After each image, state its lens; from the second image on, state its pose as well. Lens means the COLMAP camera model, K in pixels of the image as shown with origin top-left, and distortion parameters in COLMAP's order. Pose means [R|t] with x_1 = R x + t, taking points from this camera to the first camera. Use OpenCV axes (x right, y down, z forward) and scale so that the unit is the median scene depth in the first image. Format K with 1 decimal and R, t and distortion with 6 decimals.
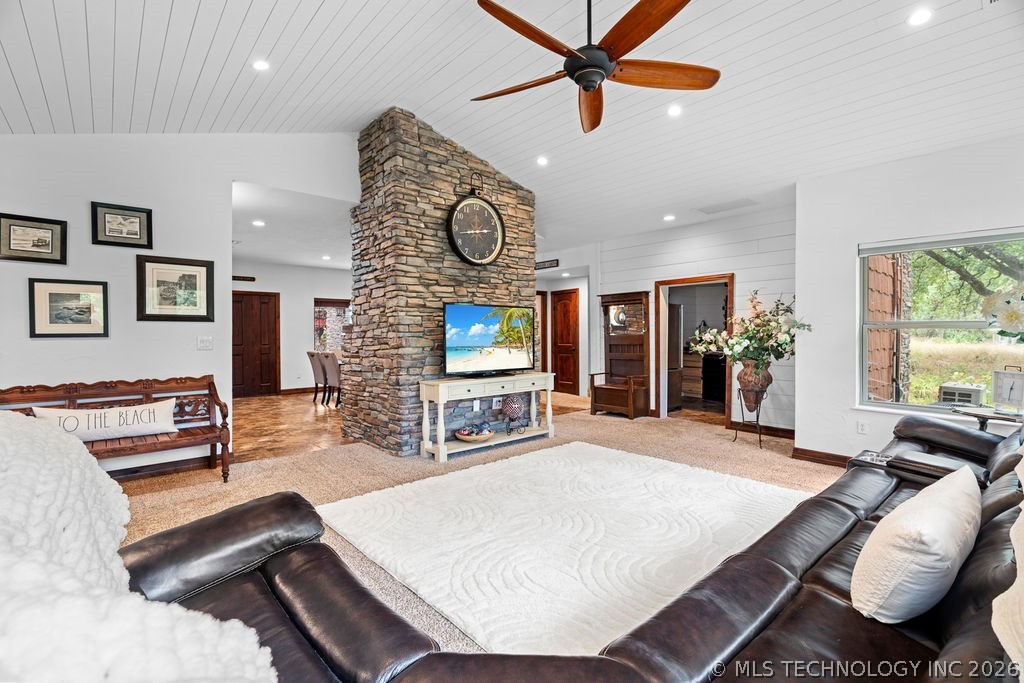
lens RADIAL K [[470.5, 0, 519.1], [0, 470.5, 339.6], [0, 0, 1]] dist [-0.011571, 0.003303]
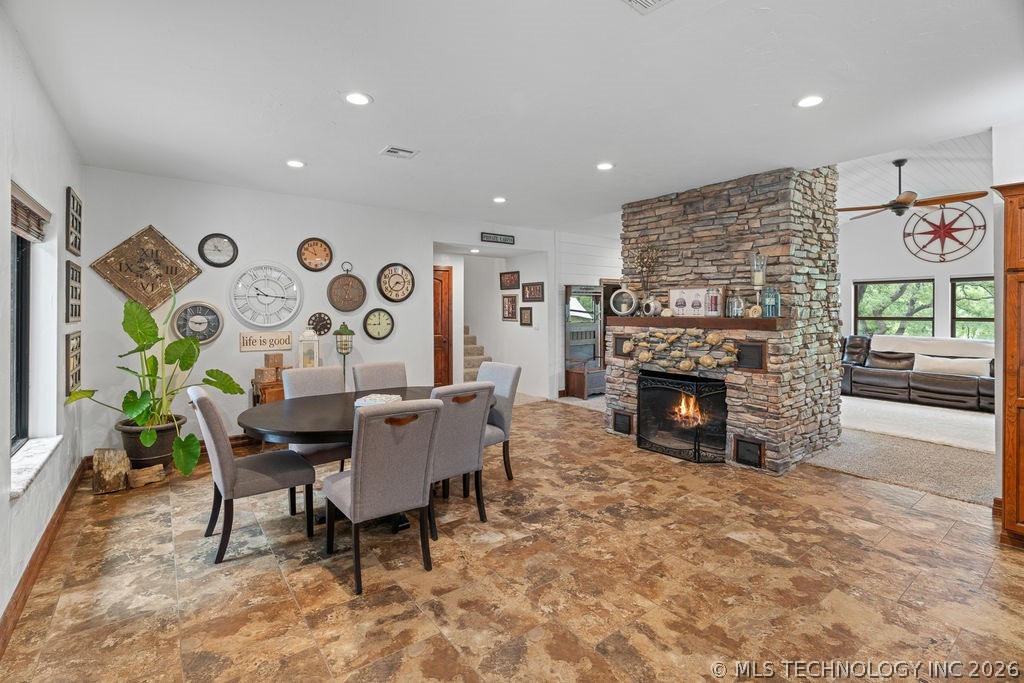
lens RADIAL K [[470.5, 0, 509.4], [0, 470.5, 310.9], [0, 0, 1]] dist [-0.011571, 0.003303]
pose [[0.078935, 0.004279, 0.996871, -1.319653], [0.009583, 0.999941, -0.005051, -0.050729], [-0.996834, 0.009951, 0.078889, 1.598181]]
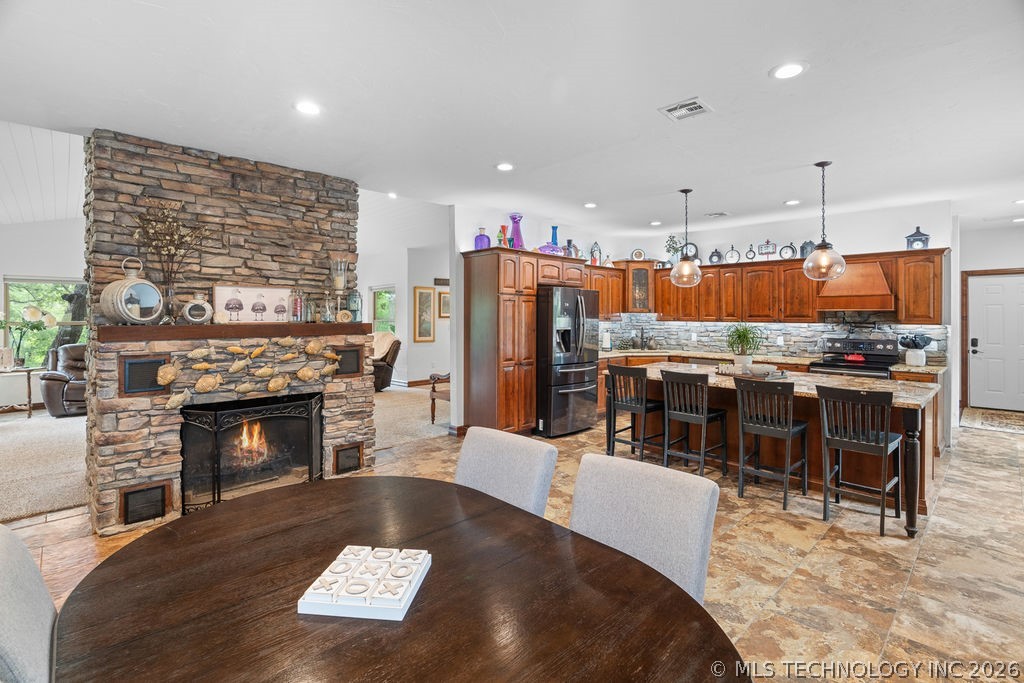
lens RADIAL K [[470.5, 0, 520.6], [0, 470.5, 313.9], [0, 0, 1]] dist [-0.011571, 0.003303]
pose [[-0.998700, 0.003199, -0.050876, -0.687603], [0.002784, 0.999962, 0.008227, -0.060480], [0.050901, 0.008075, -0.998671, 2.100789]]
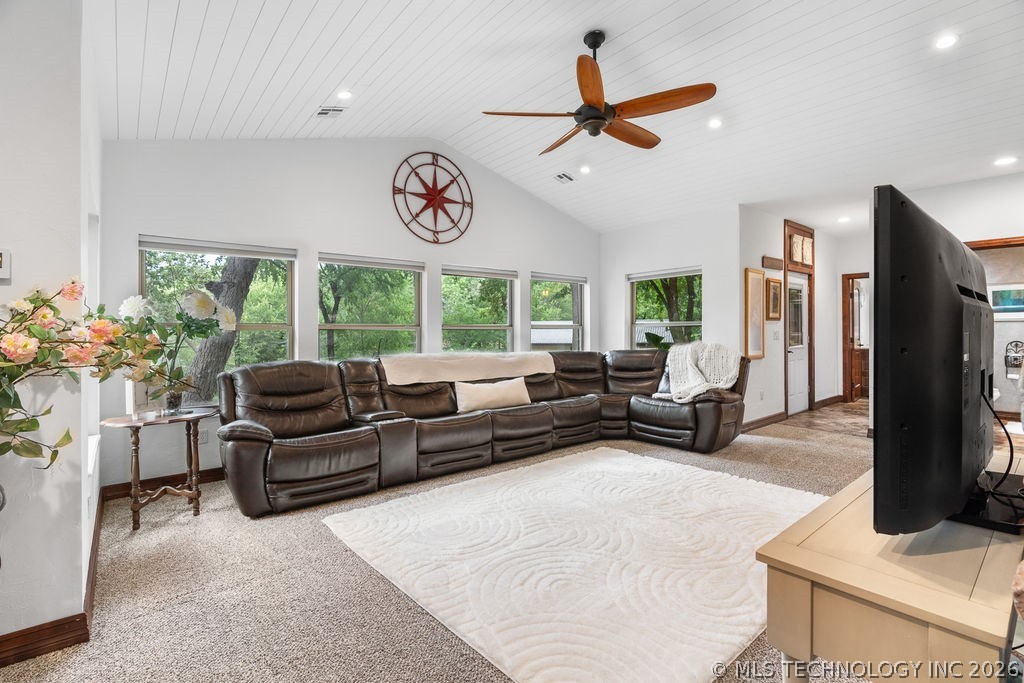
lens RADIAL K [[470.5, 0, 525.6], [0, 470.5, 328.5], [0, 0, 1]] dist [-0.011571, 0.003303]
pose [[-0.999906, 0.006810, 0.011941, 0.185193], [0.006905, 0.999945, 0.007869, -0.019337], [-0.011887, 0.007951, -0.999898, 1.340170]]
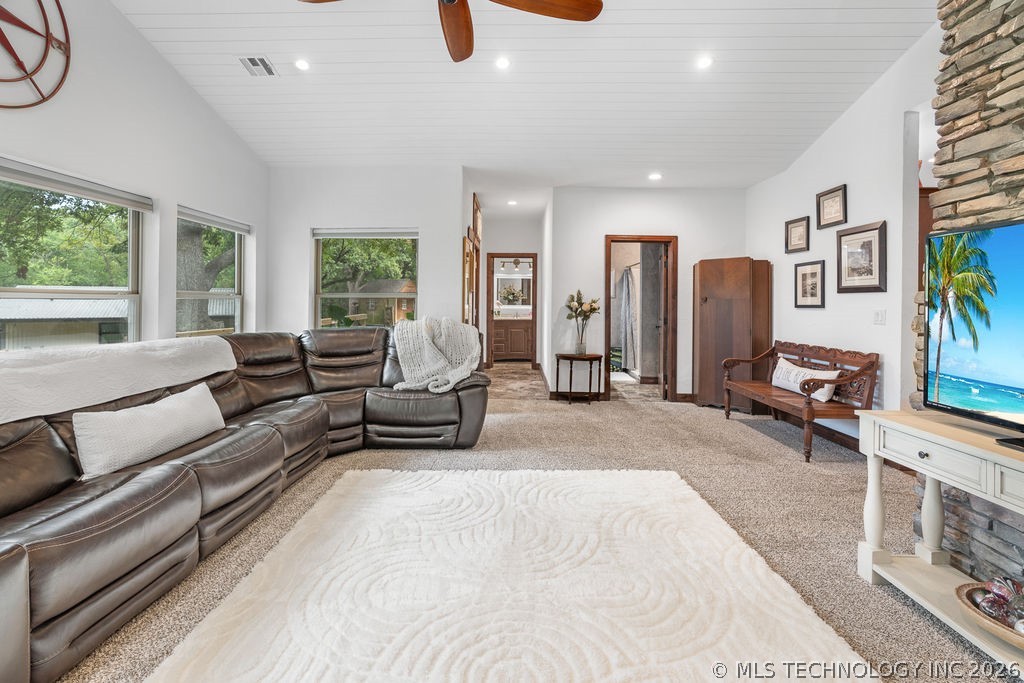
lens RADIAL K [[470.5, 0, 511.6], [0, 470.5, 301.3], [0, 0, 1]] dist [-0.011571, 0.003303]
pose [[-0.670241, -0.003391, -0.742136, 0.391794], [-0.013759, 0.999874, 0.007858, -0.016631], [0.742016, 0.015478, -0.670203, 0.968906]]
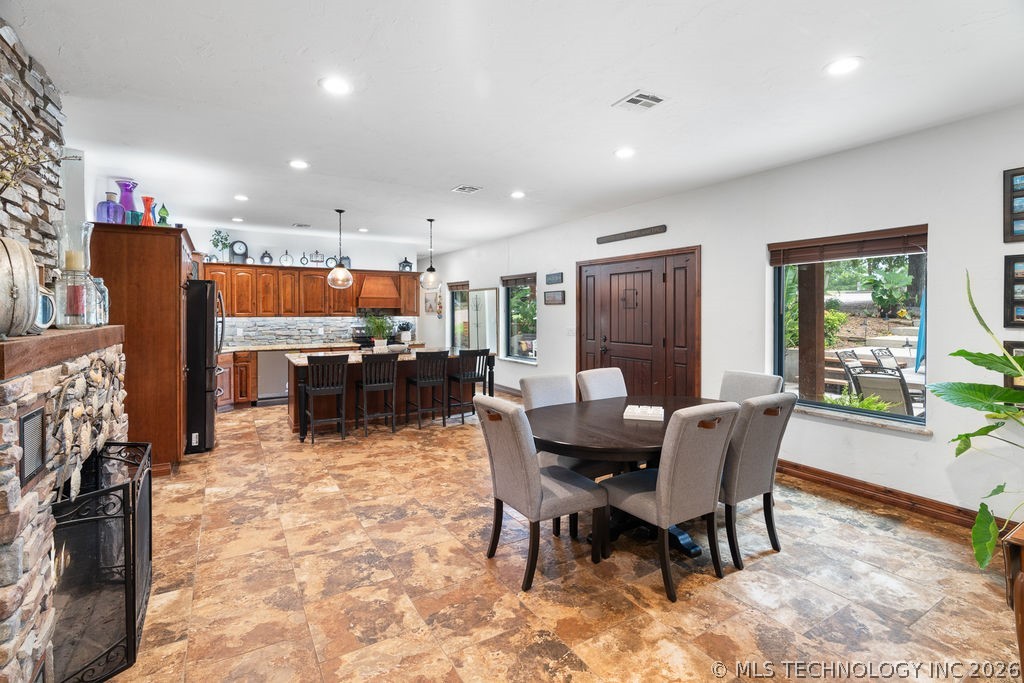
lens RADIAL K [[470.5, 0, 522.5], [0, 470.5, 299.5], [0, 0, 1]] dist [-0.011571, 0.003303]
pose [[-0.160403, -0.016938, -0.986906, 0.062790], [-0.009476, 0.999833, -0.015620, -0.065285], [0.987006, 0.006846, -0.160536, 1.793347]]
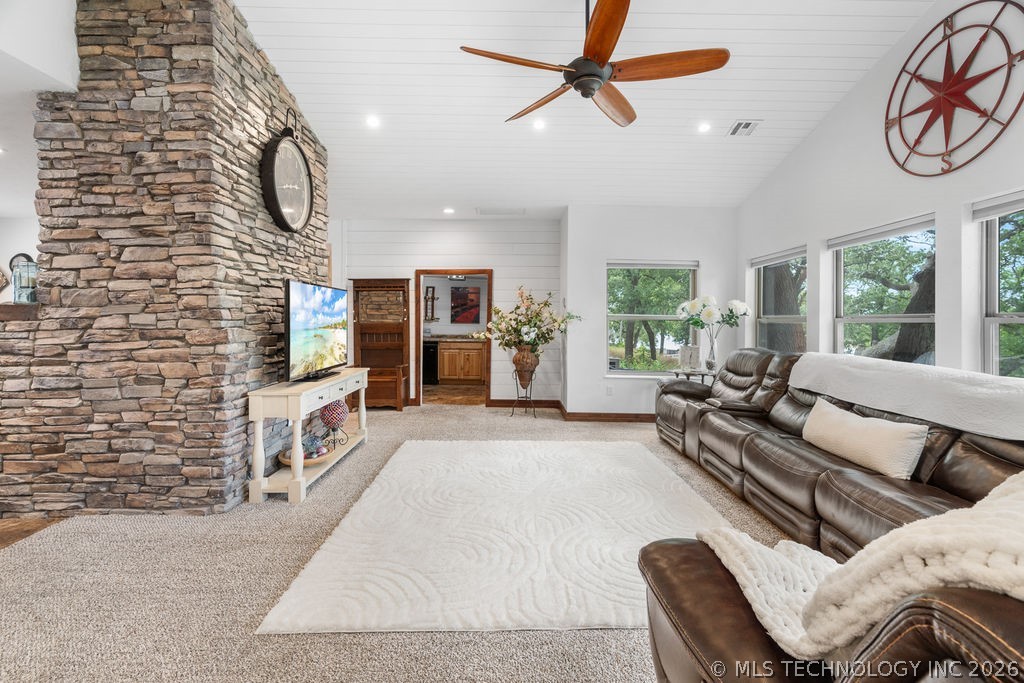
lens RADIAL K [[470.5, 0, 515.5], [0, 470.5, 321.7], [0, 0, 1]] dist [-0.011571, 0.003303]
pose [[0.655156, 0.003858, 0.755483, -0.457482], [0.002873, 0.999967, -0.007598, -0.007056], [-0.755488, 0.007149, 0.655124, 0.259167]]
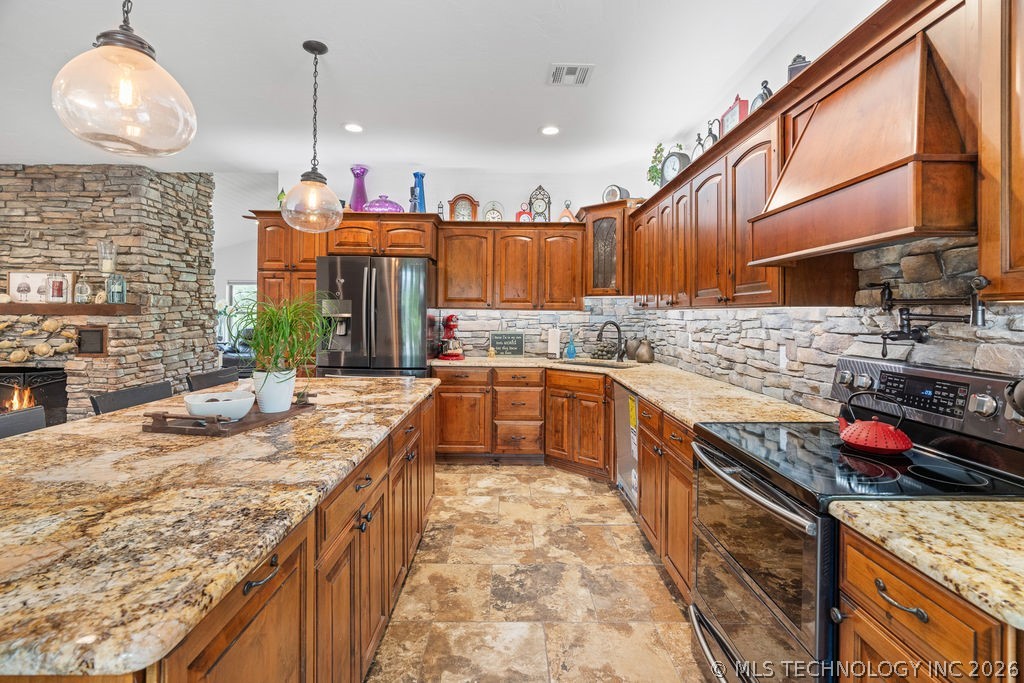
lens RADIAL K [[470.5, 0, 511.8], [0, 470.5, 314.3], [0, 0, 1]] dist [-0.011571, 0.003303]
pose [[-0.756719, -0.001634, 0.653739, -1.591598], [0.001995, 0.999986, 0.004808, -0.020503], [-0.653738, 0.004943, -0.756705, 1.369936]]
